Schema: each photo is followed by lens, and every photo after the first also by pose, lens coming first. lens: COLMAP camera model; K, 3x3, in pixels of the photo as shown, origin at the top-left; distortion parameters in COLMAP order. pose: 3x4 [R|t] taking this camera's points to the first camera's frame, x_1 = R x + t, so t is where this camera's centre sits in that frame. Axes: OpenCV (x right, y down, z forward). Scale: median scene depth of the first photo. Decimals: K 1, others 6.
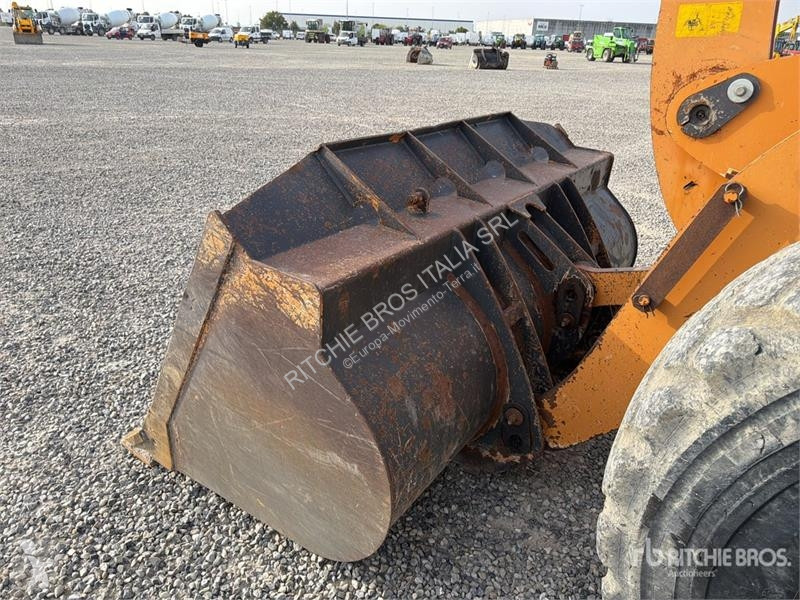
lens RADIAL K [[566.7, 0, 400.0], [0, 566.7, 300.0], [0, 0, 1]] dist [0.065552, -0.090466]
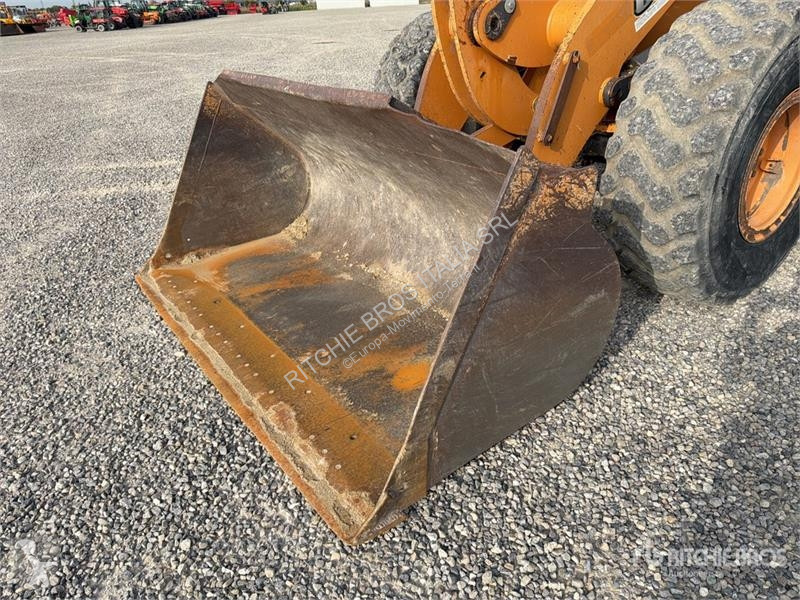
lens RADIAL K [[562.6, 0, 400.0], [0, 562.6, 300.0], [0, 0, 1]] dist [0.034136, -0.023982]
pose [[0.324715, -0.487533, 0.810476, -1.045596], [0.445884, 0.834620, 0.323415, -0.271755], [-0.834115, 0.256360, 0.488397, 0.568393]]
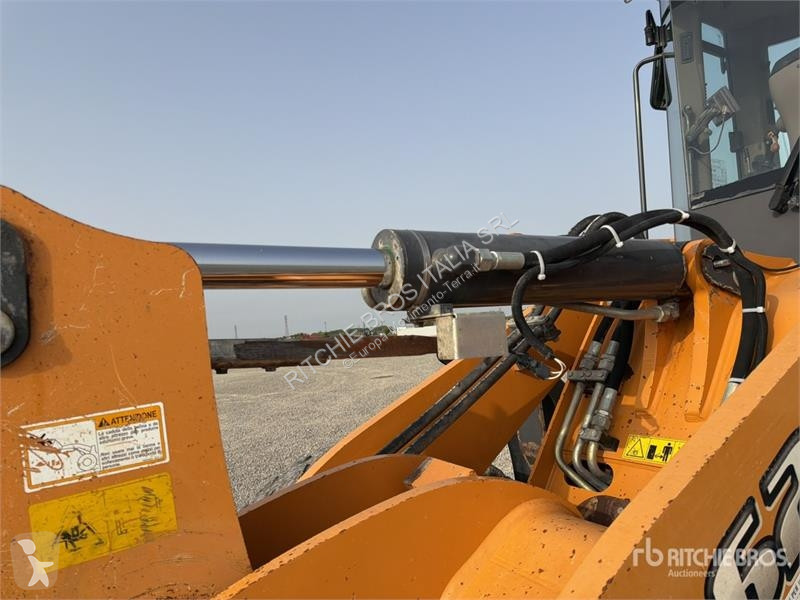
lens RADIAL K [[564.5, 0, 401.3], [0, 564.5, 323.0], [0, 0, 1]] dist [0.048497, -0.087277]
pose [[0.448242, -0.055648, 0.892178, 0.218179], [0.476769, 0.859136, -0.185948, -0.372317], [-0.756155, 0.508713, 0.411632, 0.485867]]
